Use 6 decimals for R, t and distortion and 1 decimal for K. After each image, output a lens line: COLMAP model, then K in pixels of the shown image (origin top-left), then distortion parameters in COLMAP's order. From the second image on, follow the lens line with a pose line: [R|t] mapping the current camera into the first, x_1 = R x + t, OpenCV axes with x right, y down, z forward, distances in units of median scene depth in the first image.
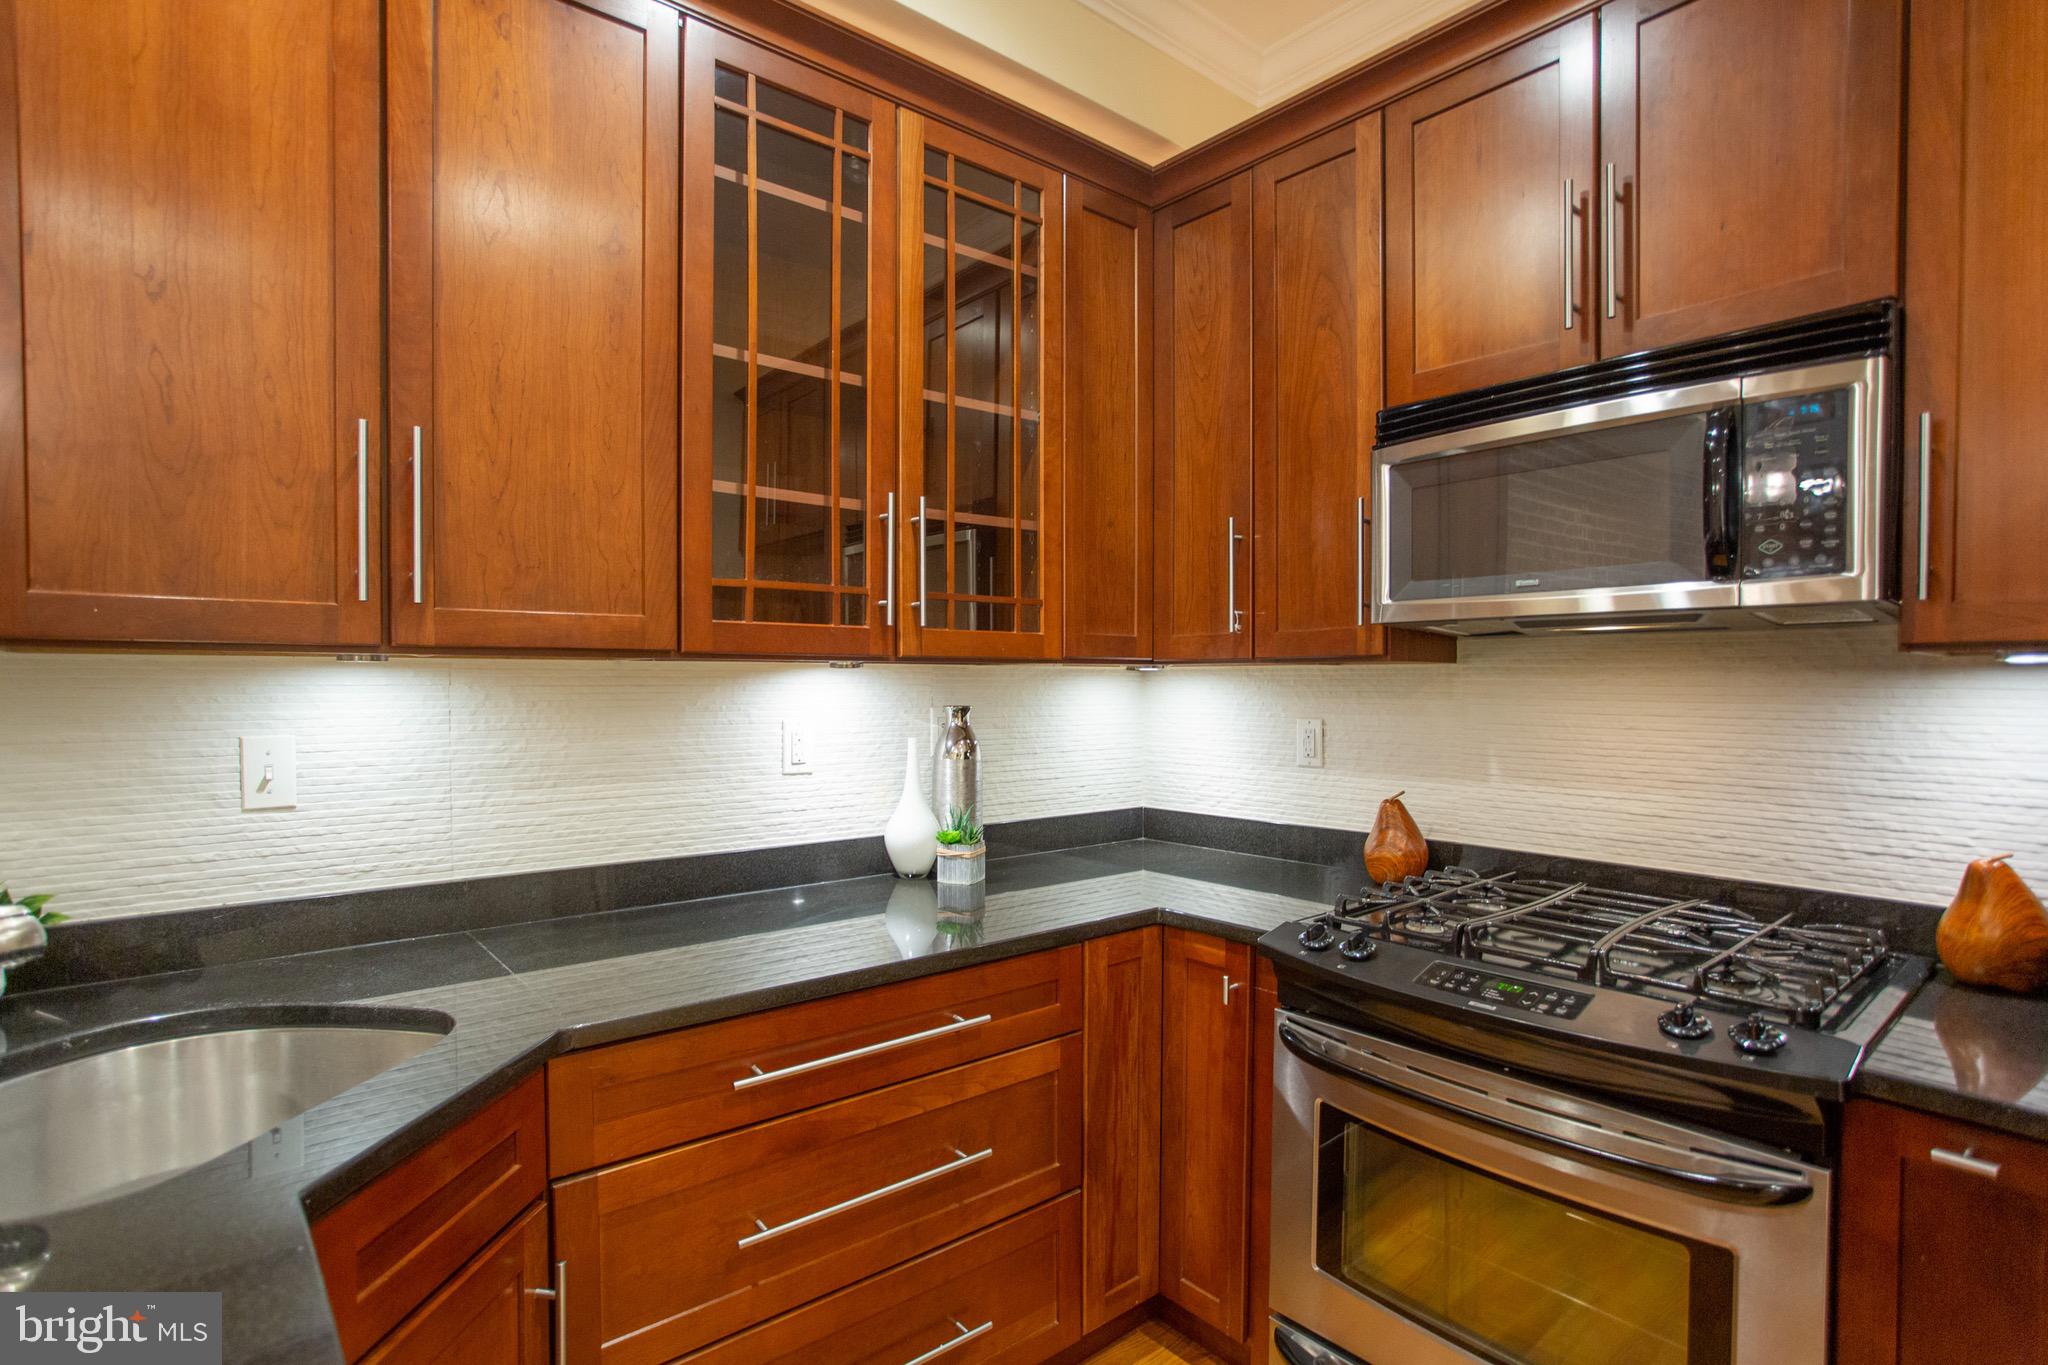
lens RADIAL K [[1001.4, 0, 1016.9], [0, 1001.4, 707.6], [0, 0, 1]] dist [-0.054324, 0.023667]
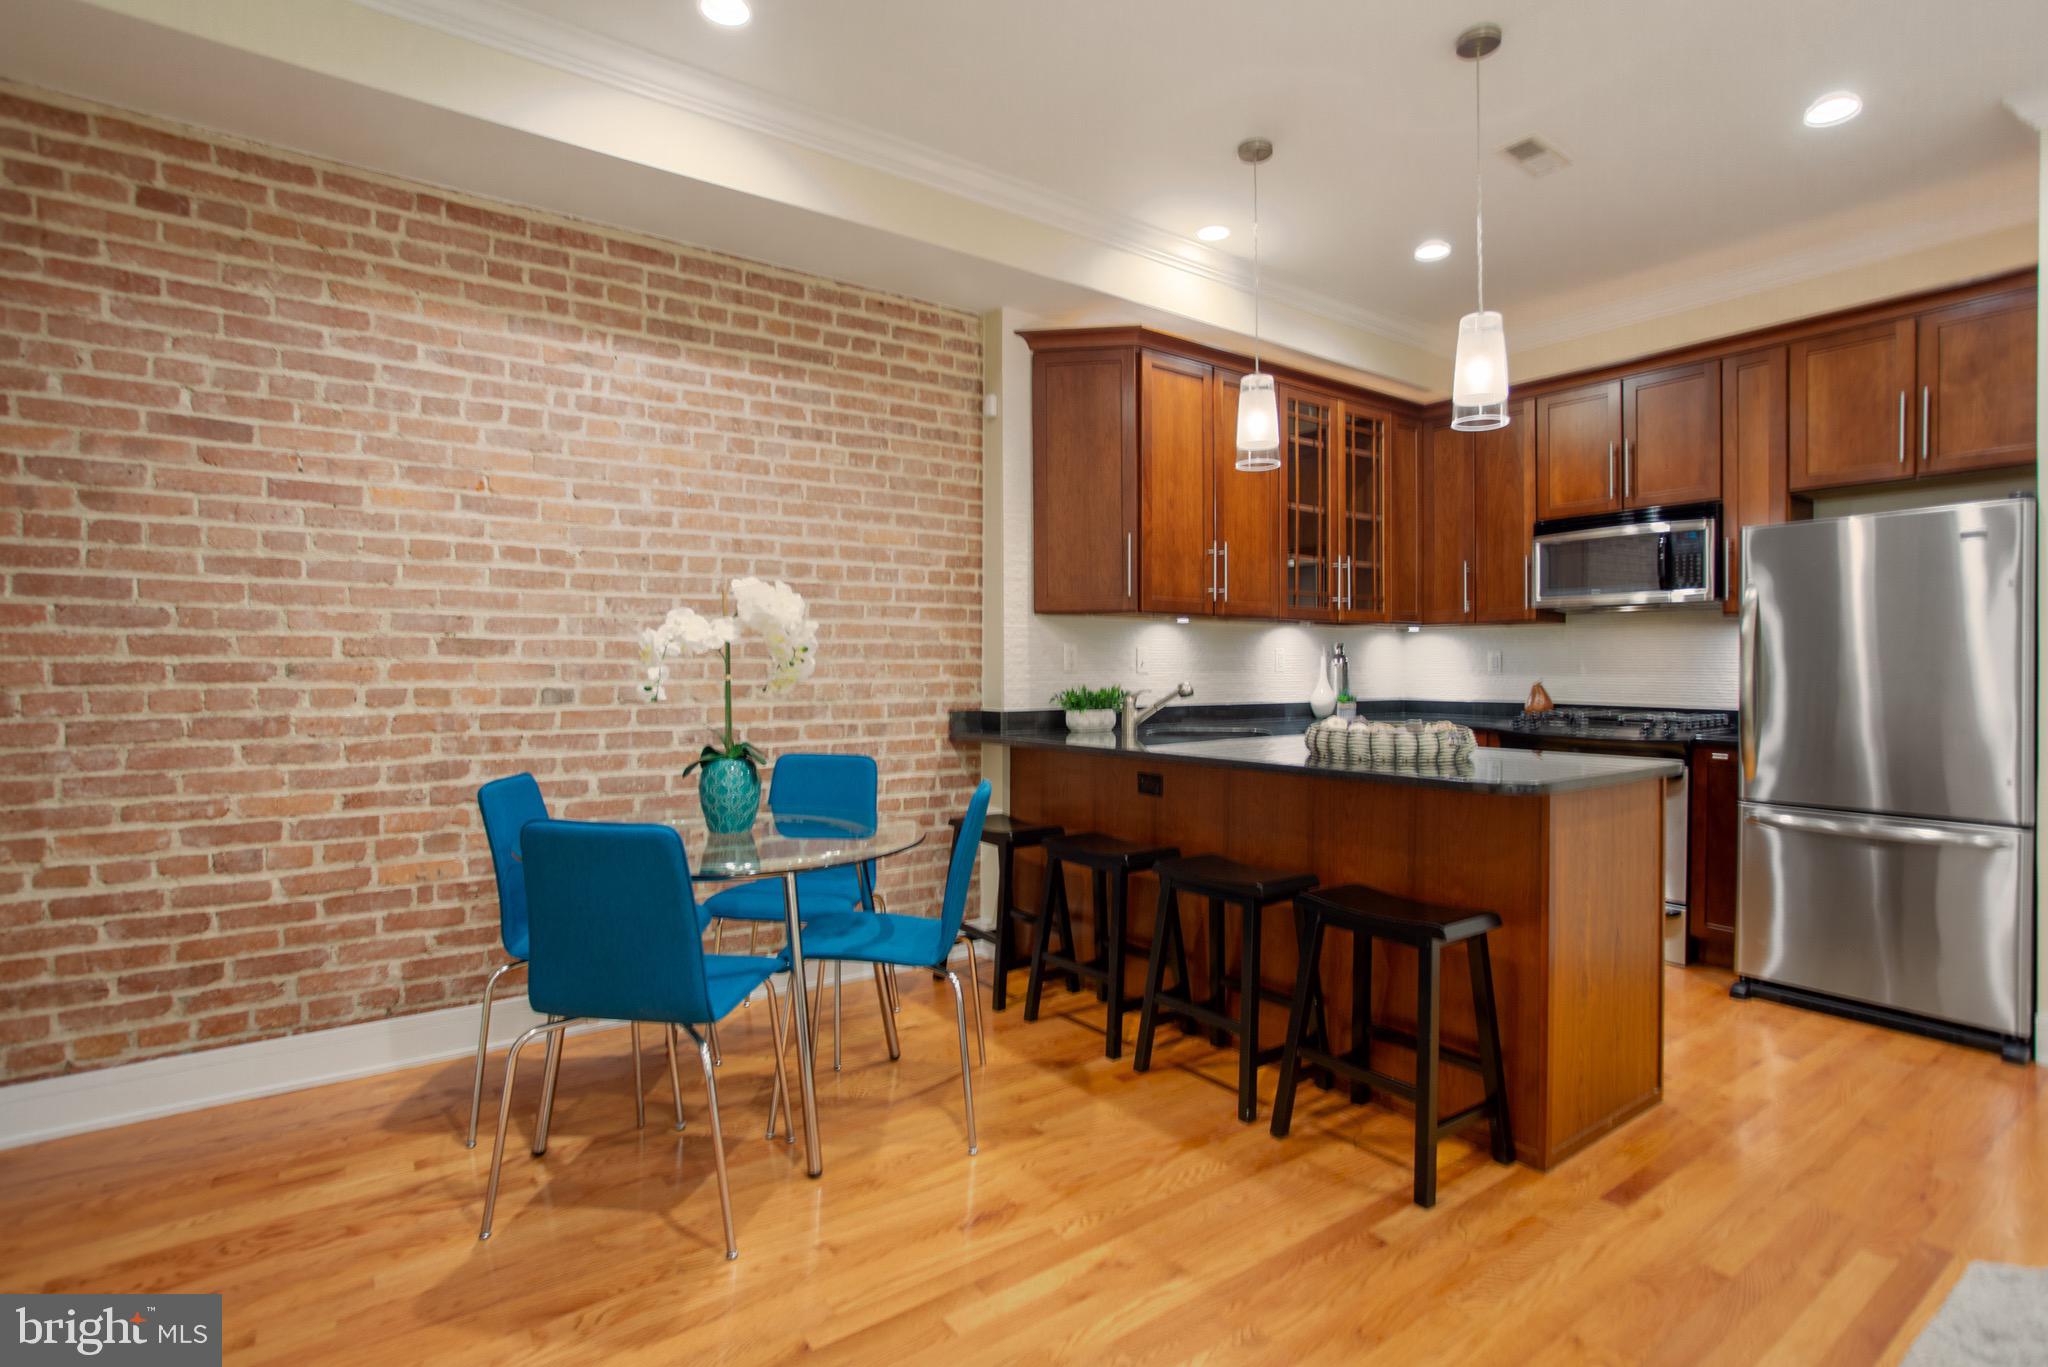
lens RADIAL K [[1001.4, 0, 1011.7], [0, 1001.4, 681.1], [0, 0, 1]] dist [-0.054324, 0.023667]
pose [[0.997227, 0.002238, -0.074385, -0.766996], [-0.002868, 0.999961, -0.008371, 0.125898], [0.074363, 0.008561, 0.997194, -1.578958]]
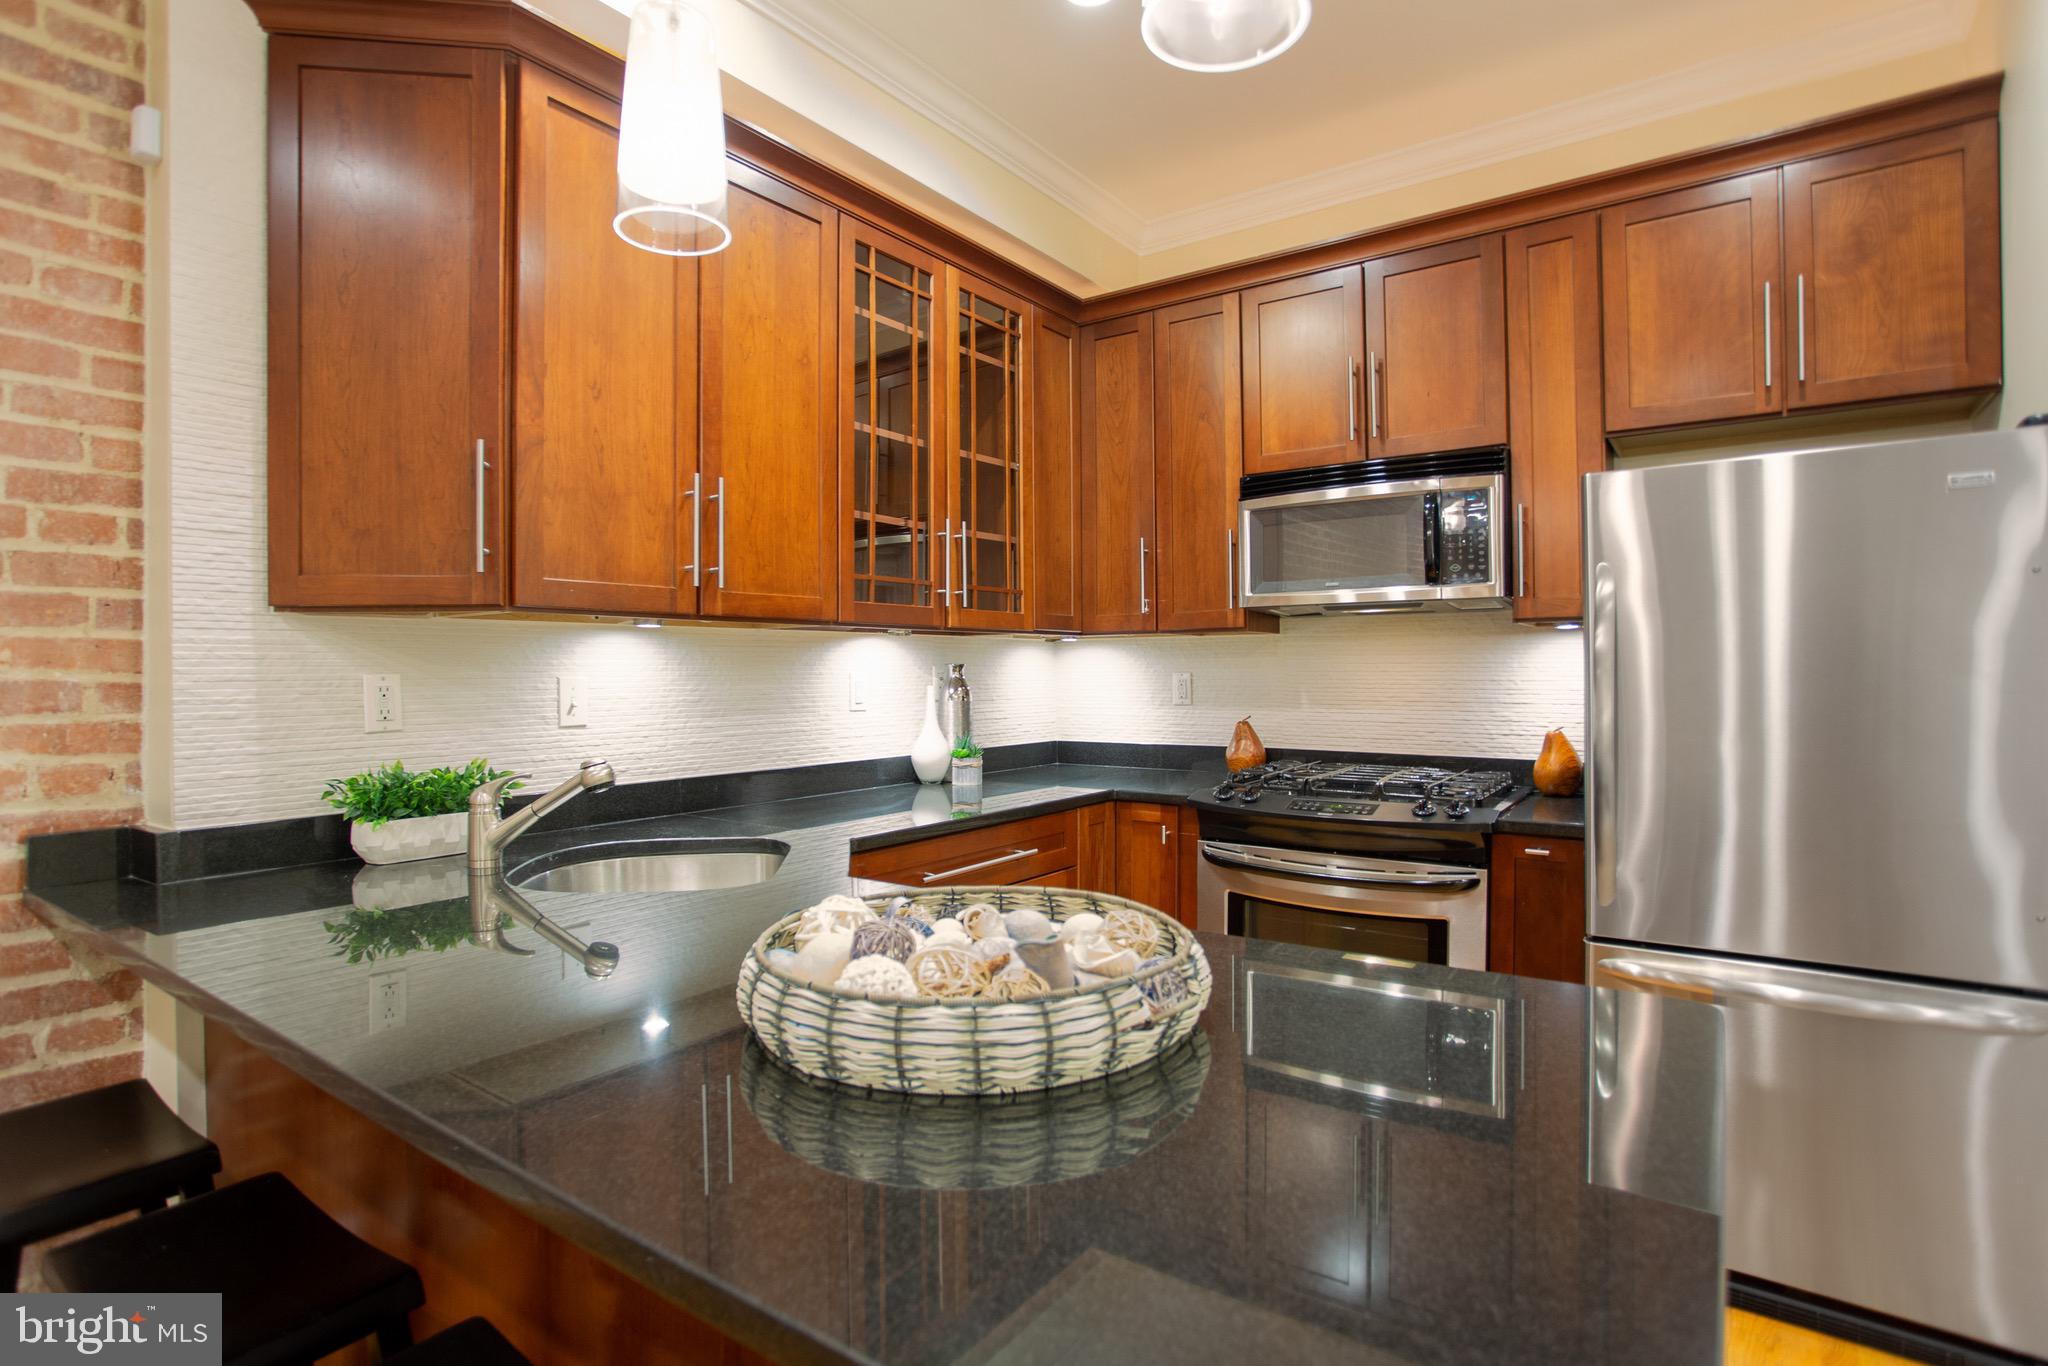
lens RADIAL K [[1001.4, 0, 1024.4], [0, 1001.4, 672.3], [0, 0, 1]] dist [-0.054324, 0.023667]
pose [[0.968854, -0.007346, 0.247523, -0.392978], [0.013170, 0.999674, -0.021880, 0.052537], [-0.247281, 0.024458, 0.968635, -0.498728]]
